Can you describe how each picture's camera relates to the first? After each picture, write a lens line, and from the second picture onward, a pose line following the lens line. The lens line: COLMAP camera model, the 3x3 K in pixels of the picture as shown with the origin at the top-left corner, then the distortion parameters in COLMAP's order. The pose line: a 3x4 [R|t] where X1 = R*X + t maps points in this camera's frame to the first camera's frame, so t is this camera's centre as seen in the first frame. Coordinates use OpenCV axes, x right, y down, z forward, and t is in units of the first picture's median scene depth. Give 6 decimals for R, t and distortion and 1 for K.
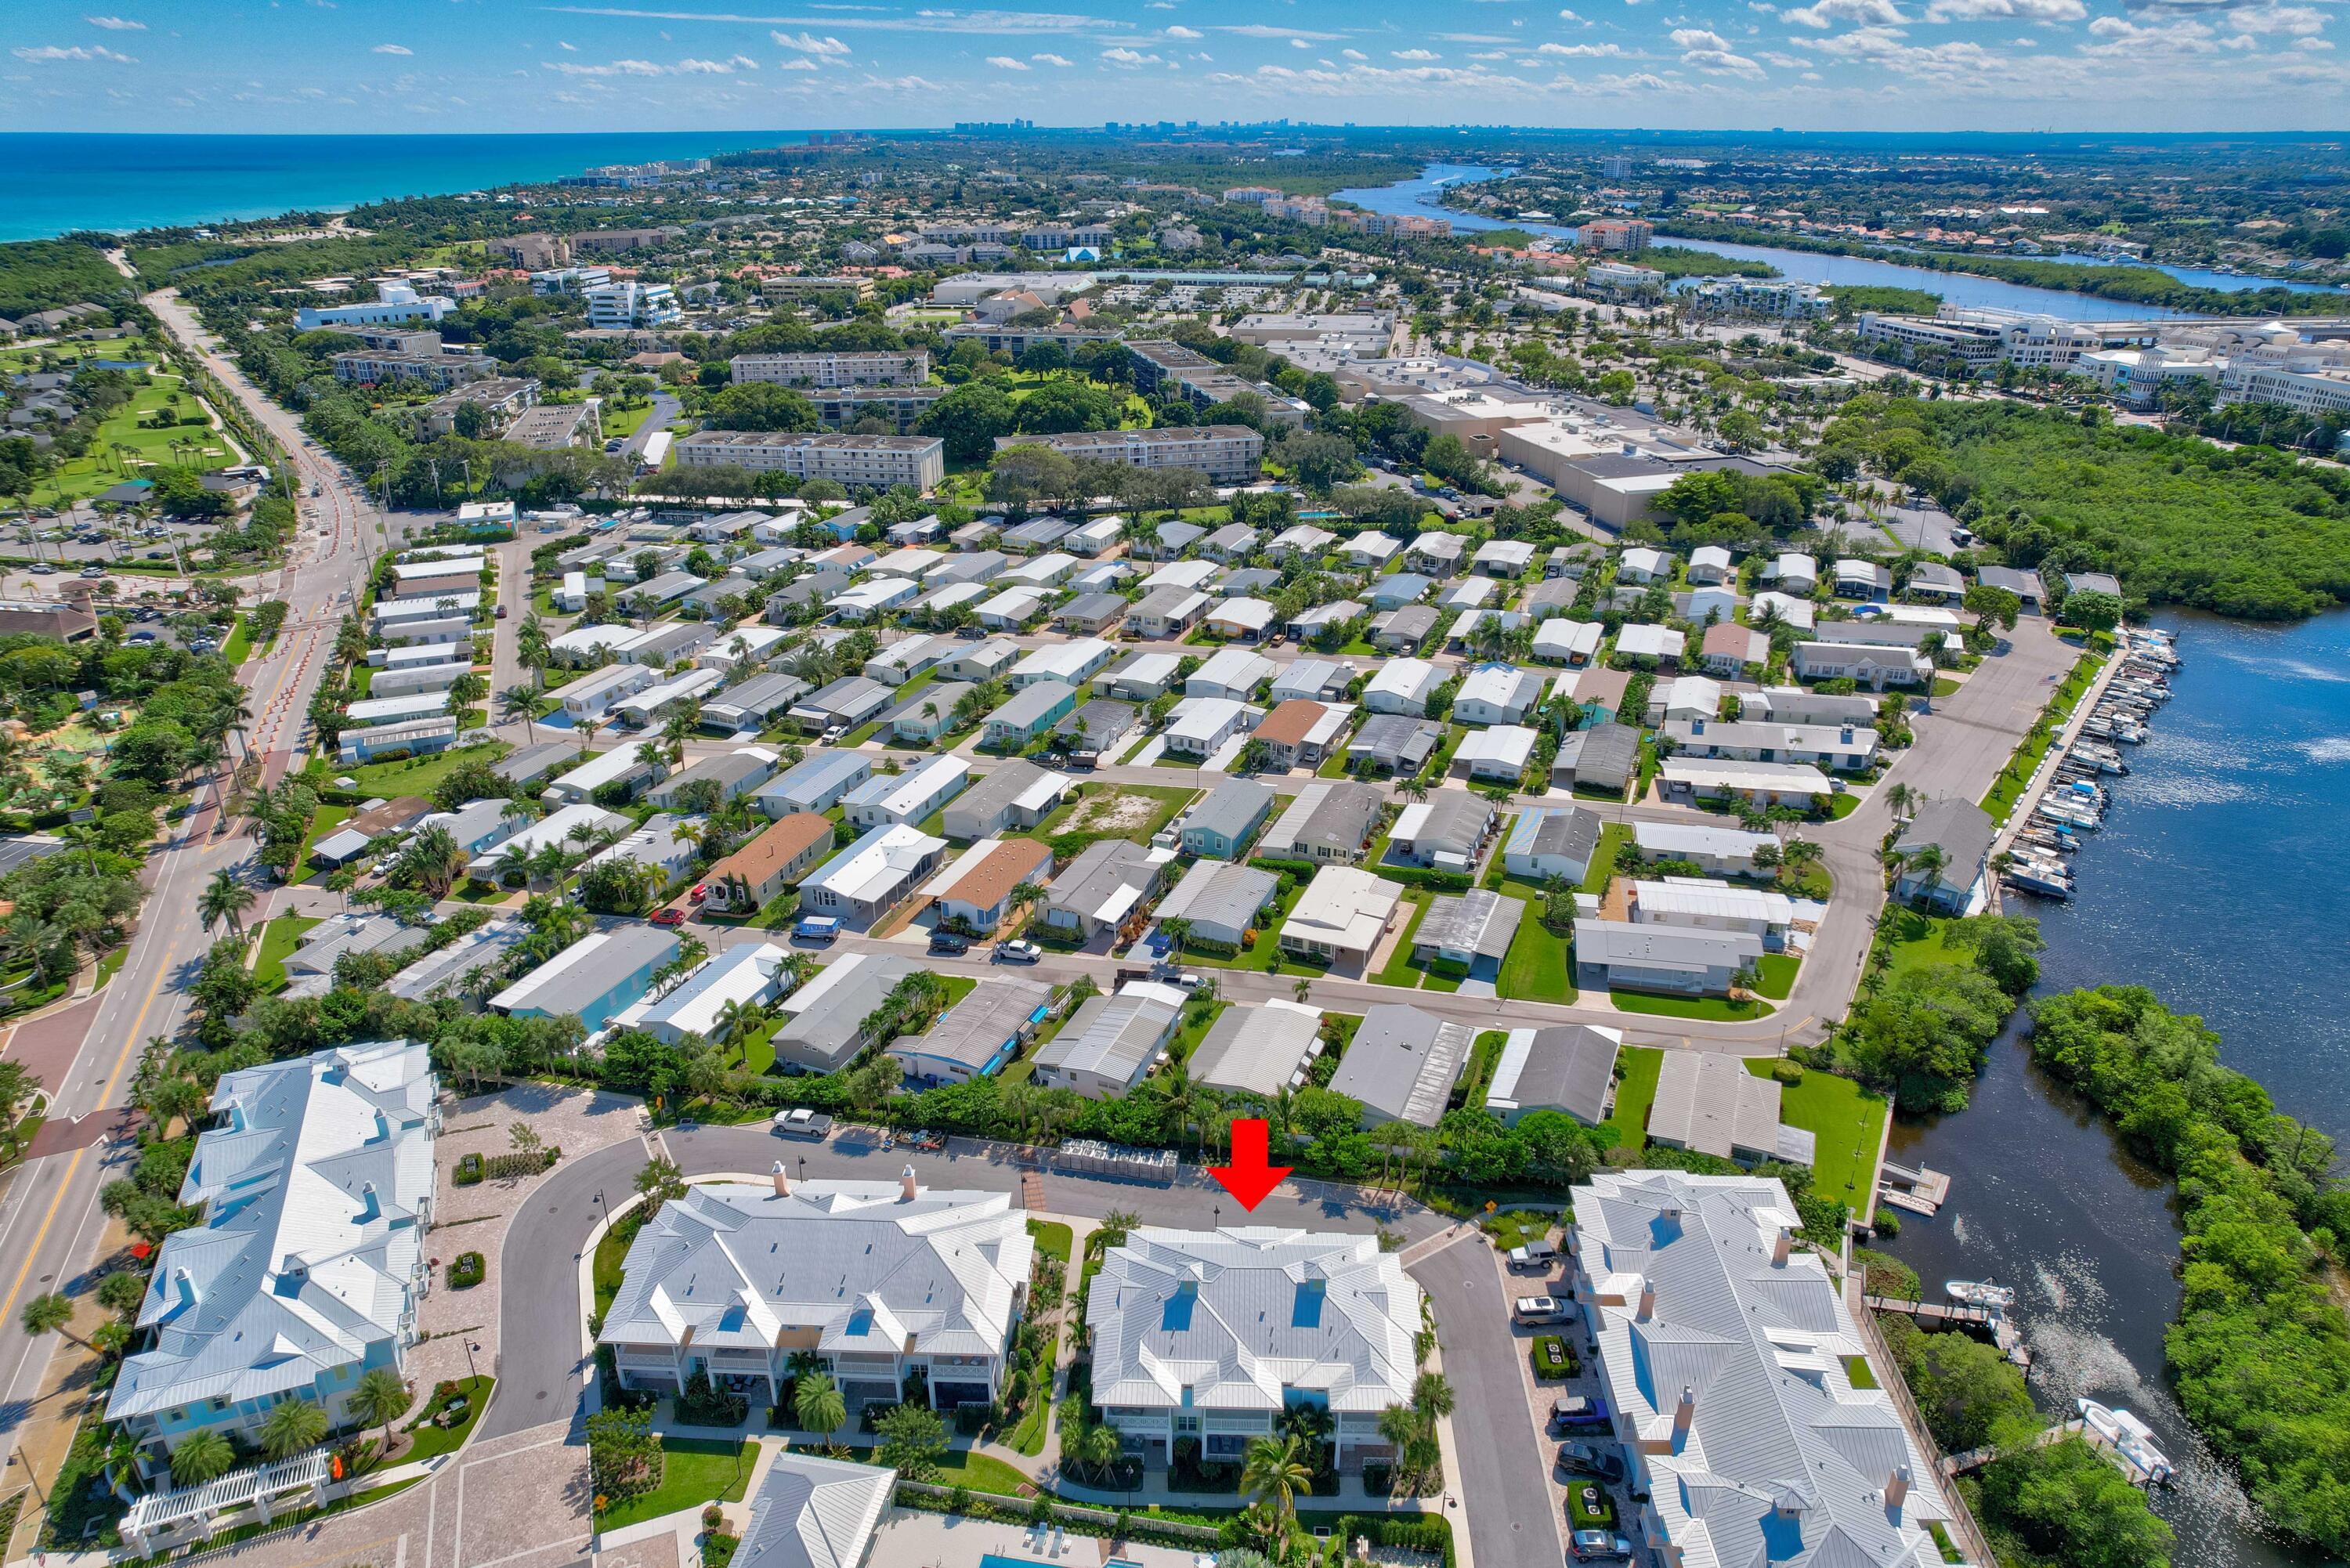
lens RADIAL K [[1510.5, 0, 1176.8], [0, 1510.5, 798.1], [0, 0, 1]] dist [-0.086156, 0.076409]
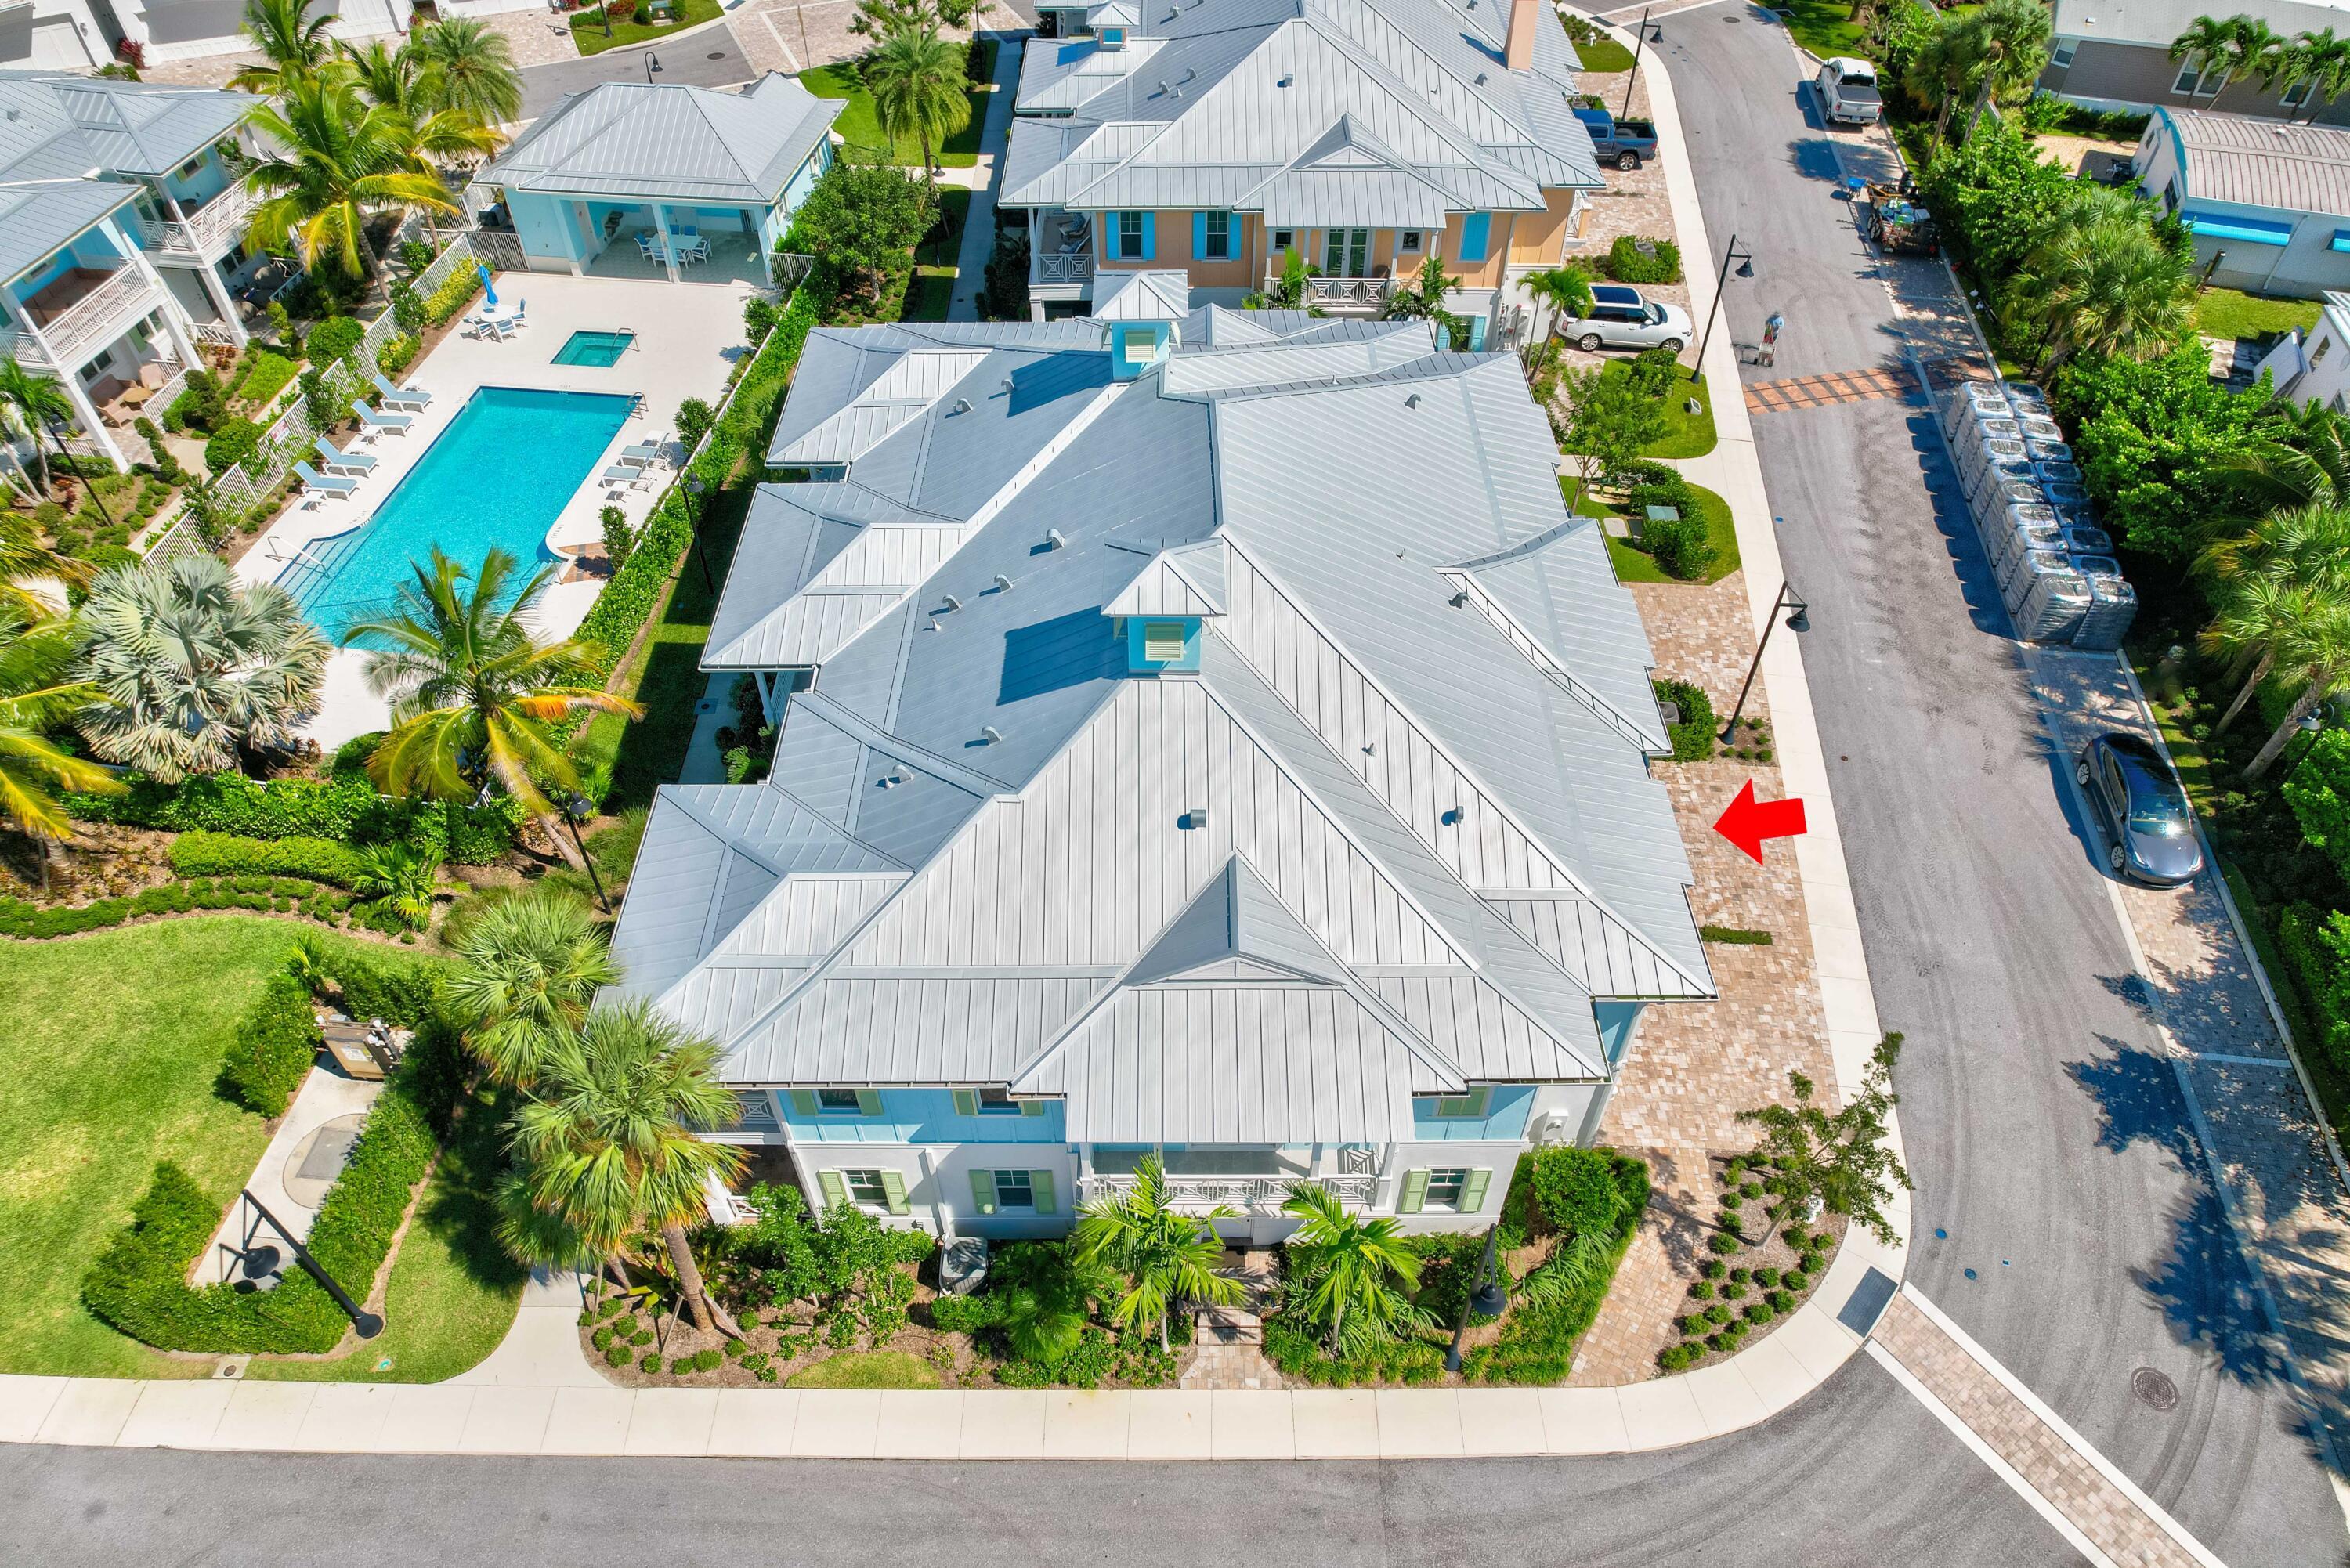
lens RADIAL K [[1510.5, 0, 1176.8], [0, 1510.5, 798.1], [0, 0, 1]] dist [-0.086156, 0.076409]
pose [[0.037709, 0.725990, -0.686671, 0.157985], [-0.414028, 0.636755, 0.650479, 0.109391], [0.909483, 0.259772, 0.324592, 0.543428]]
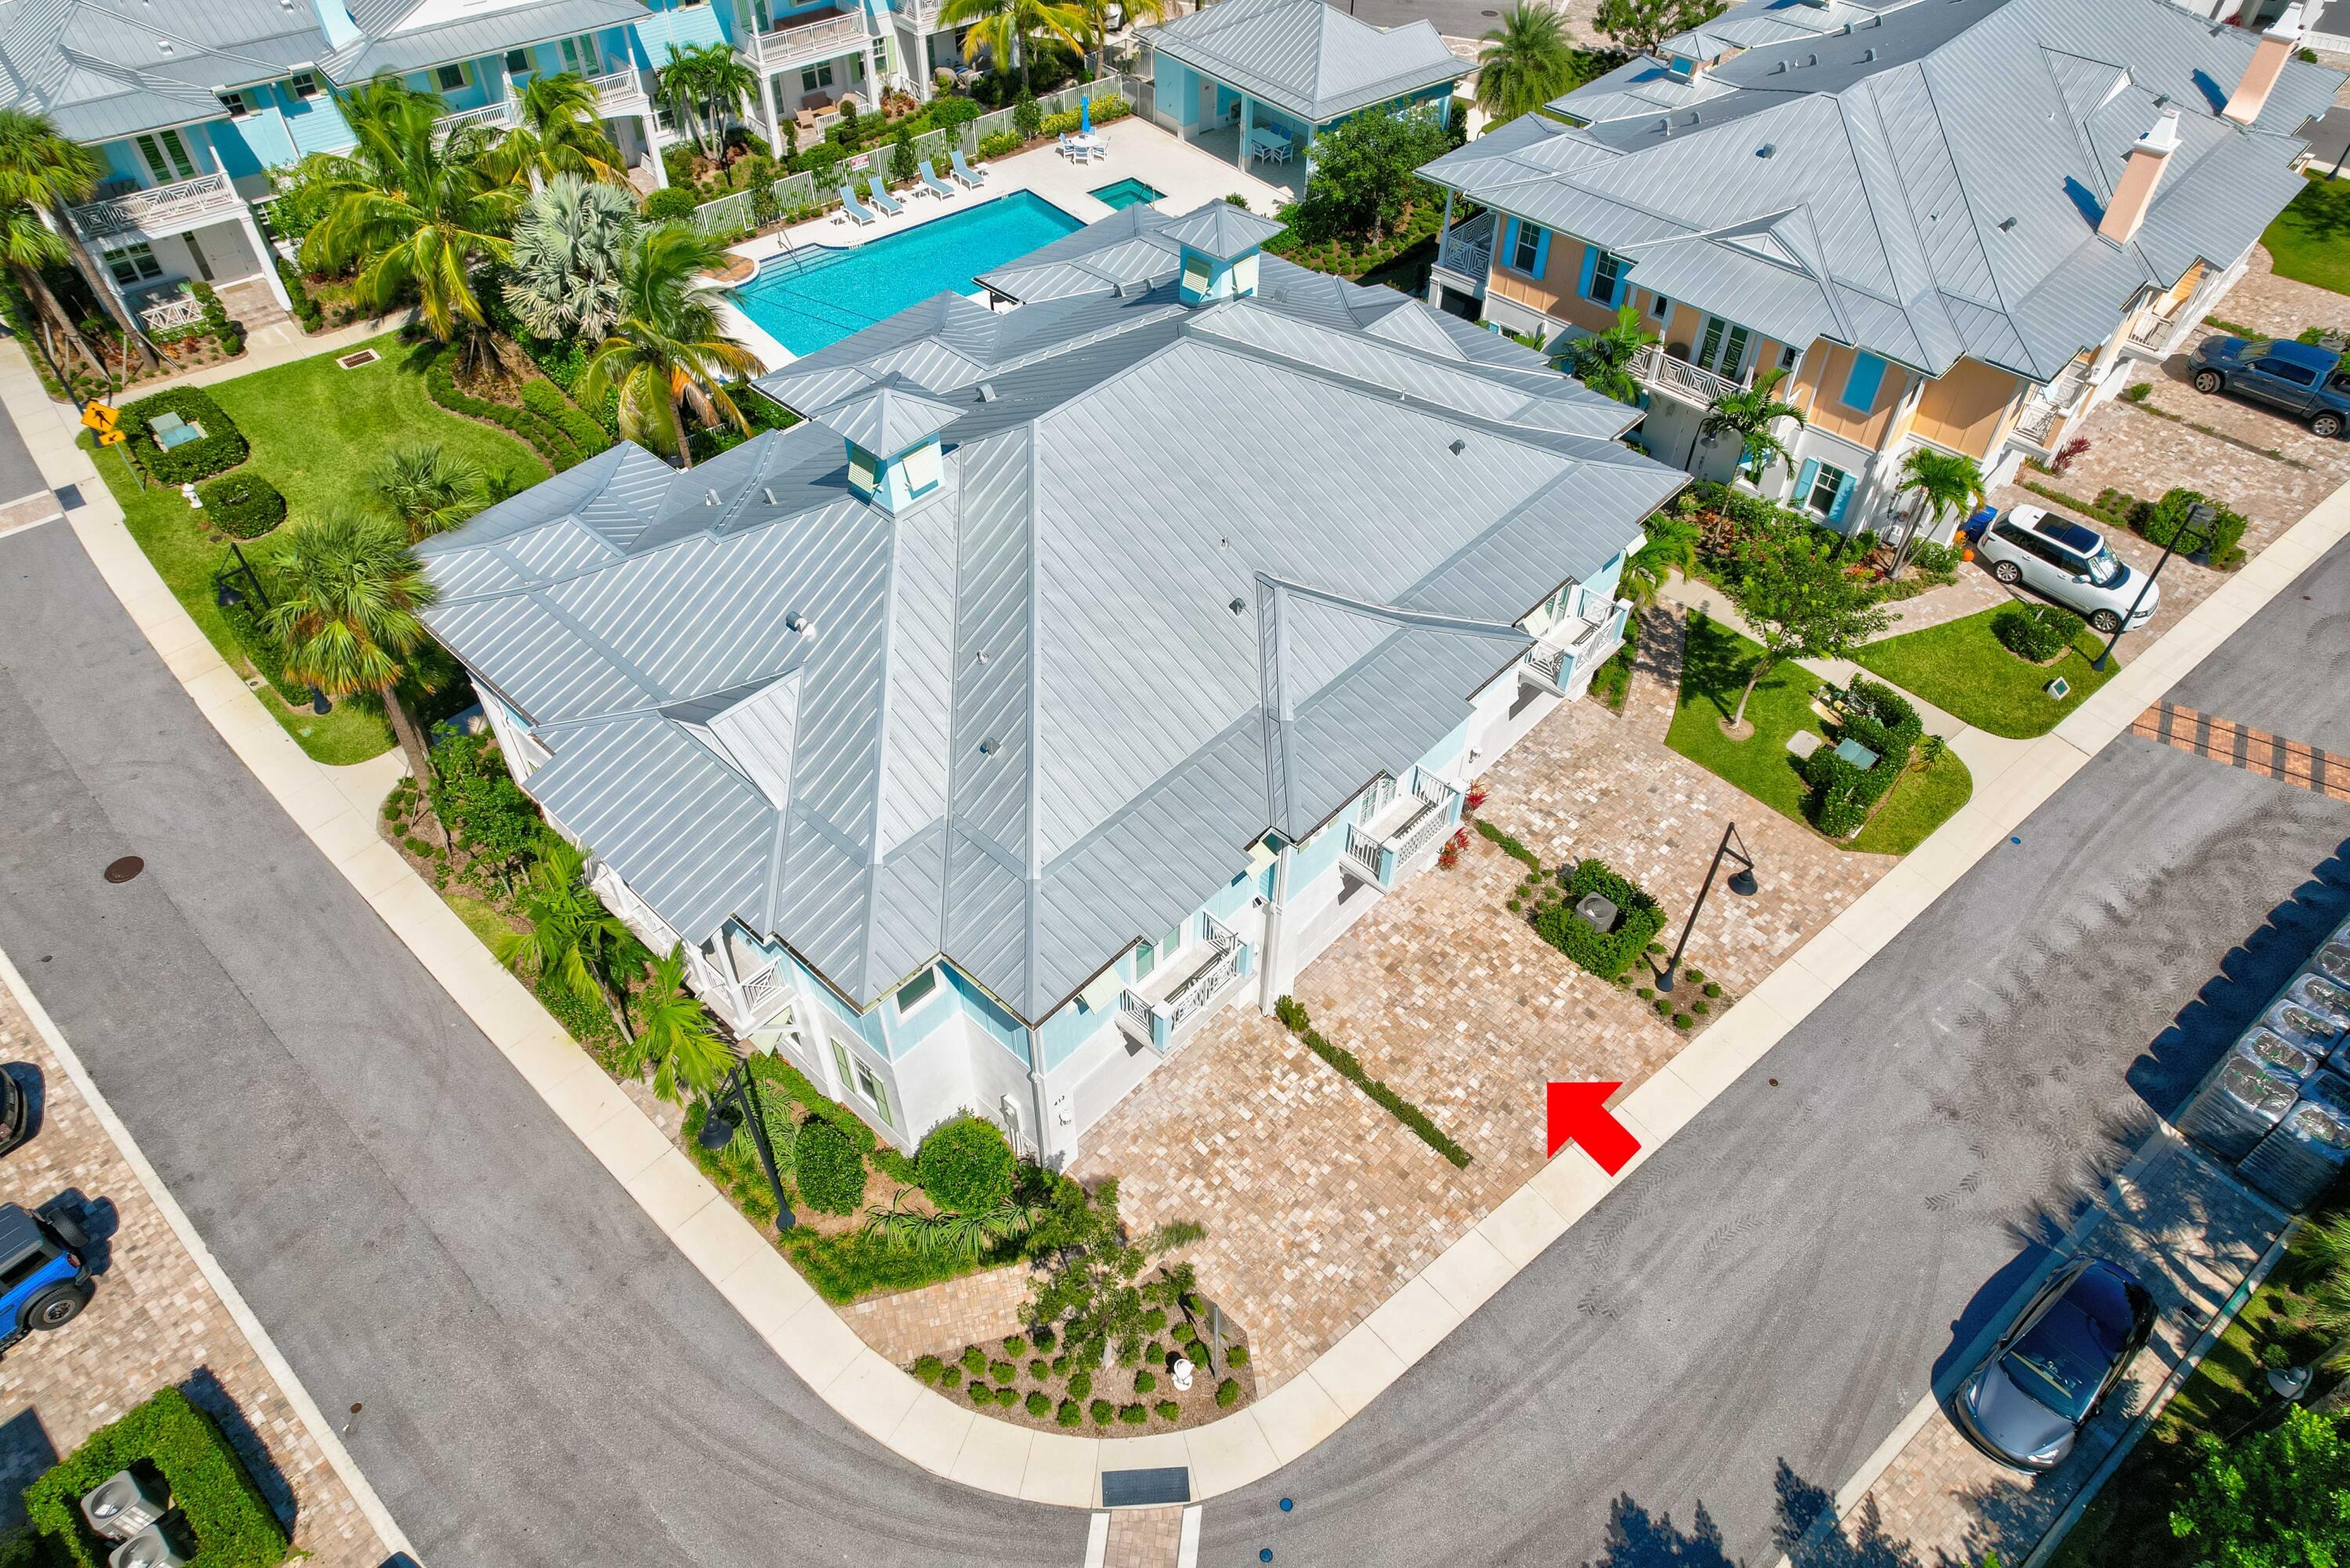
lens RADIAL K [[1505.5, 0, 1181.7], [0, 1505.5, 797.6], [0, 0, 1]] dist [-0.066784, 0.057754]
pose [[-0.650739, 0.544113, -0.529604, 0.130157], [-0.324532, 0.431262, 0.841839, 0.071639], [0.686454, 0.719690, -0.104057, 0.638654]]
